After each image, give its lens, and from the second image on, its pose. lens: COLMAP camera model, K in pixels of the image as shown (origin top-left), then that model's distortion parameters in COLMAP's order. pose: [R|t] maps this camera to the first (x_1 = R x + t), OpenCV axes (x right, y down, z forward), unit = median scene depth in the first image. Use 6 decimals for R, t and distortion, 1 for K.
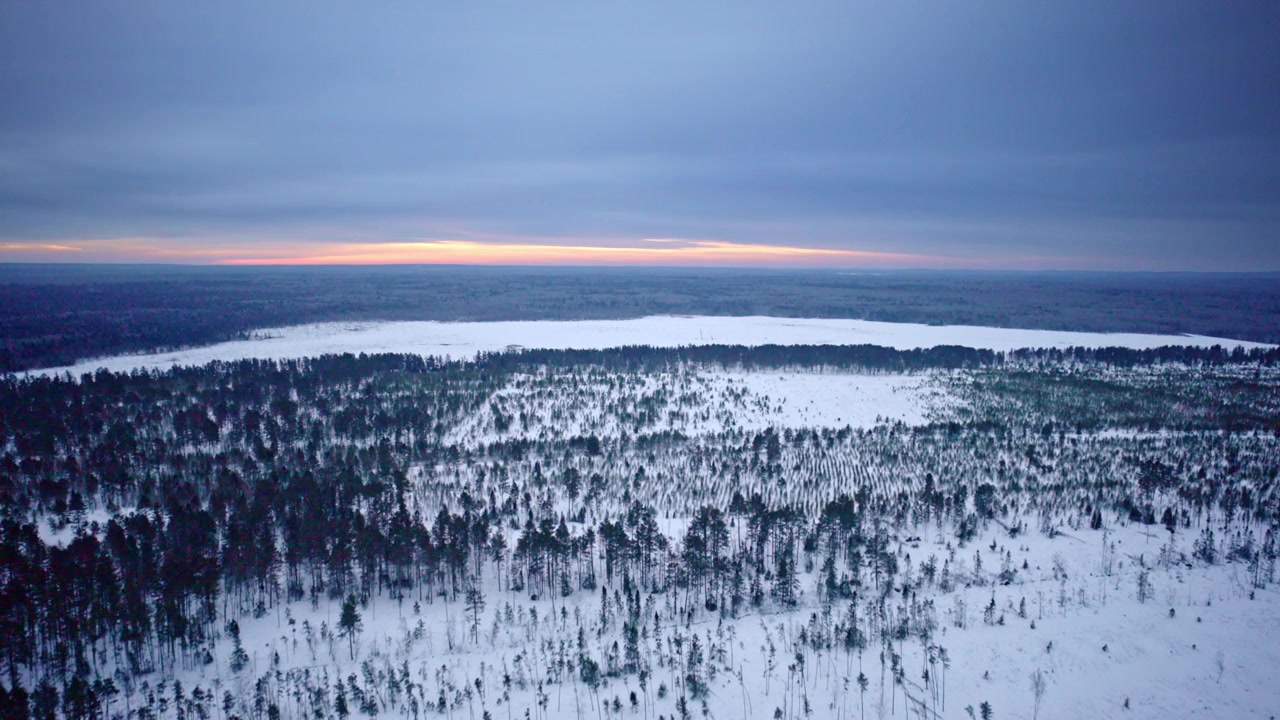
lens RADIAL K [[712.7, 0, 645.3], [0, 712.7, 363.5], [0, 0, 1]] dist [-0.057257, 0.028576]
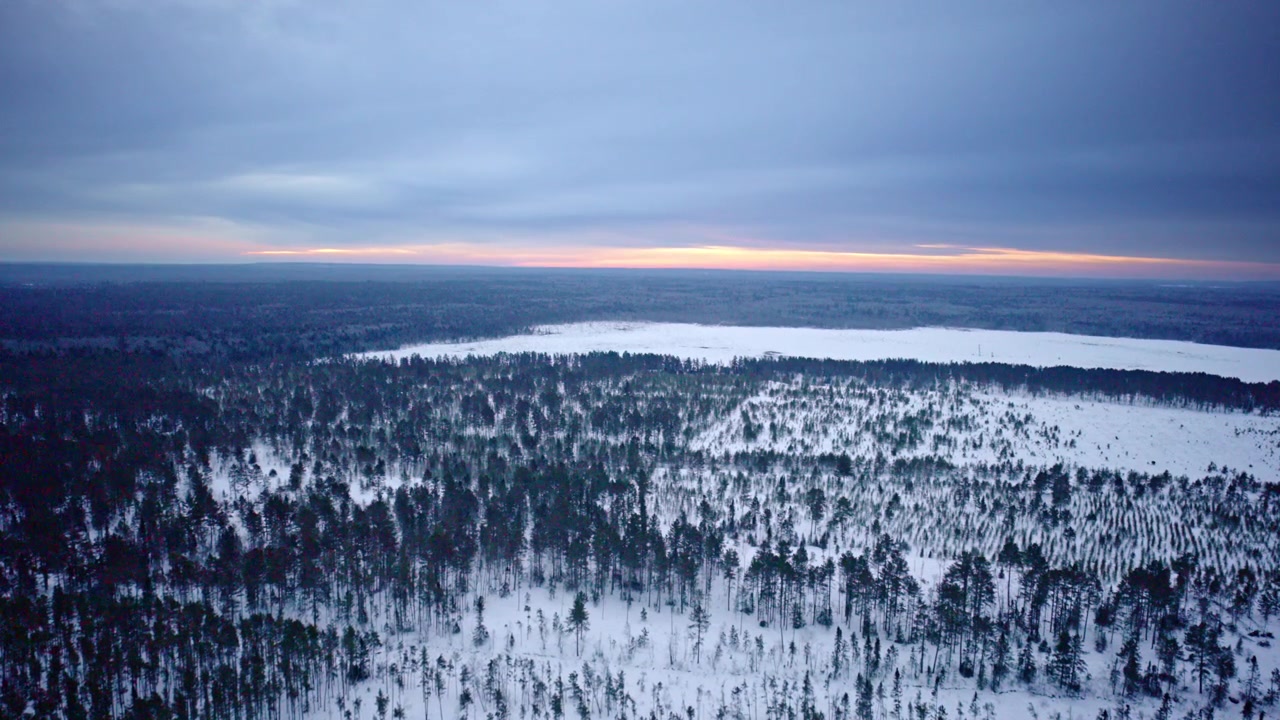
lens RADIAL K [[712.7, 0, 635.9], [0, 712.7, 360.1], [0, 0, 1]] dist [-0.057257, 0.028576]
pose [[0.928624, 0.054674, -0.366972, 0.005804], [-0.059117, 0.998251, -0.000868, -0.004584], [0.366283, 0.022501, 0.930231, 0.029441]]
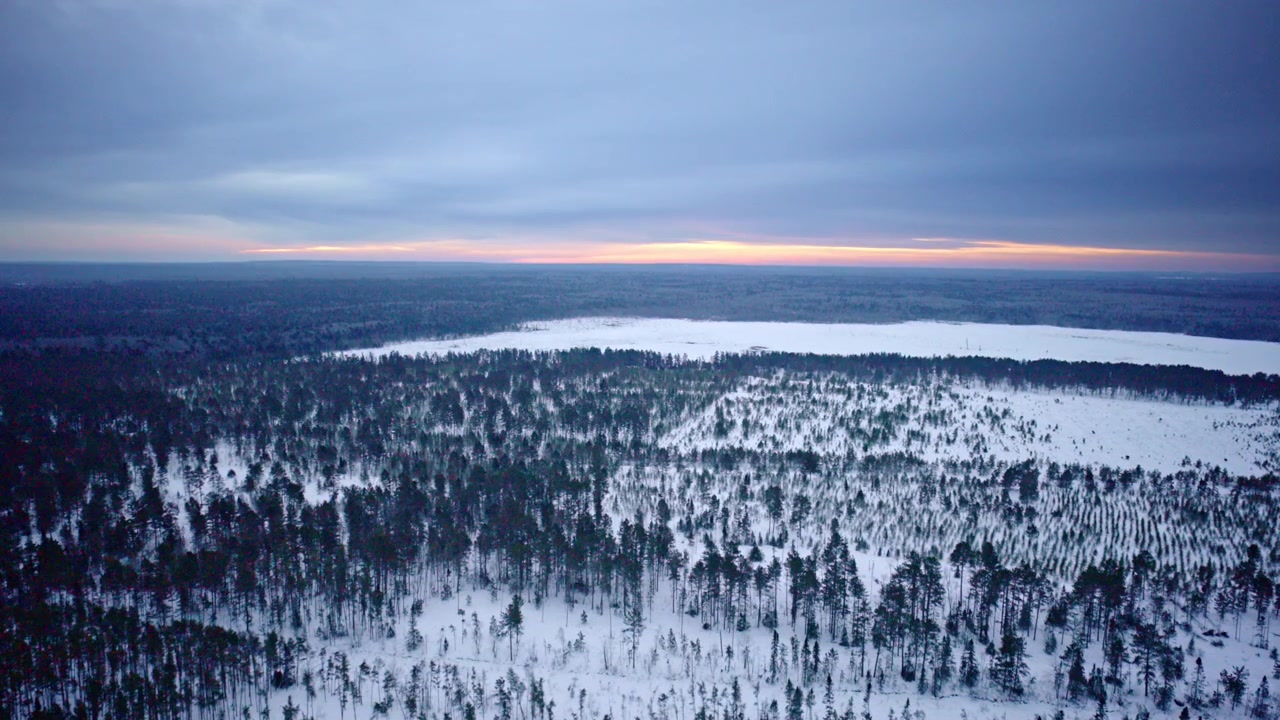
lens RADIAL K [[712.7, 0, 635.9], [0, 712.7, 359.4], [0, 0, 1]] dist [-0.057257, 0.028576]
pose [[0.929429, 0.050425, -0.365538, 0.039804], [-0.052488, 0.998612, 0.004300, -0.008009], [0.365248, 0.015190, 0.930786, 0.055280]]
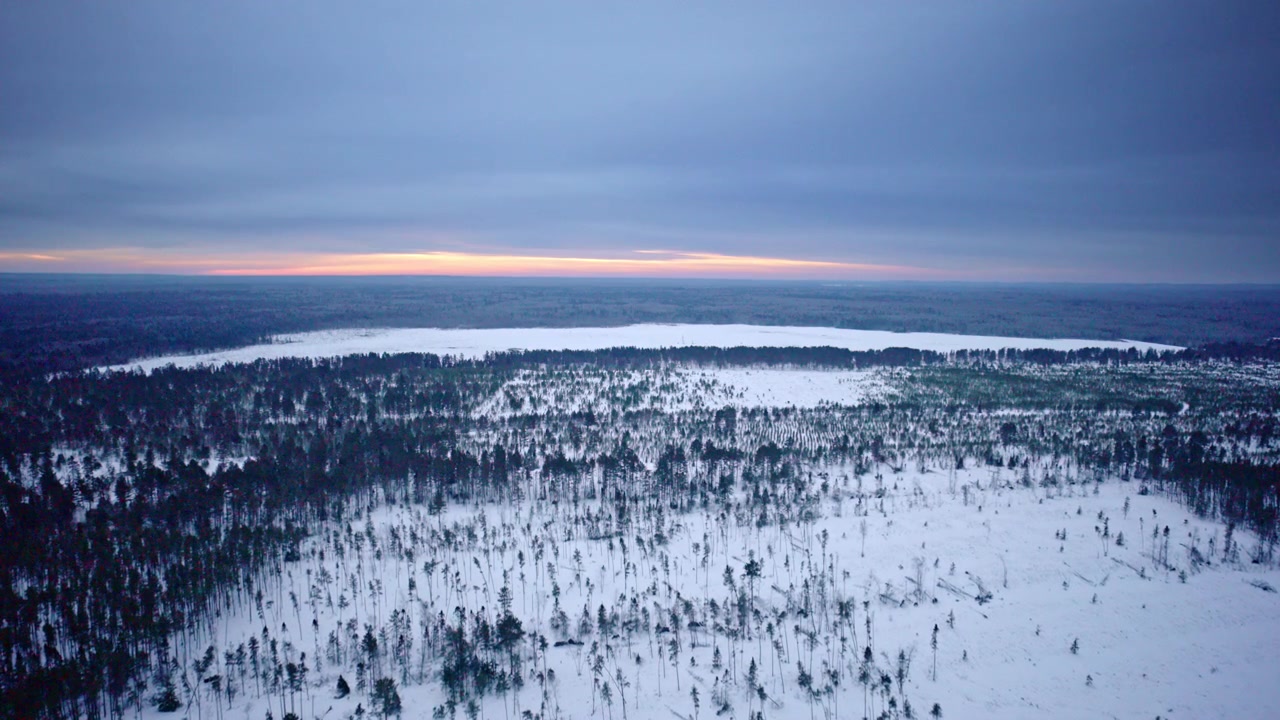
lens RADIAL K [[712.7, 0, 647.1], [0, 712.7, 361.0], [0, 0, 1]] dist [-0.057257, 0.028576]
pose [[0.999818, -0.000265, 0.019088, 0.004220], [0.000627, 0.999820, -0.018976, 0.033623], [-0.019080, 0.018985, 0.999638, -0.255360]]
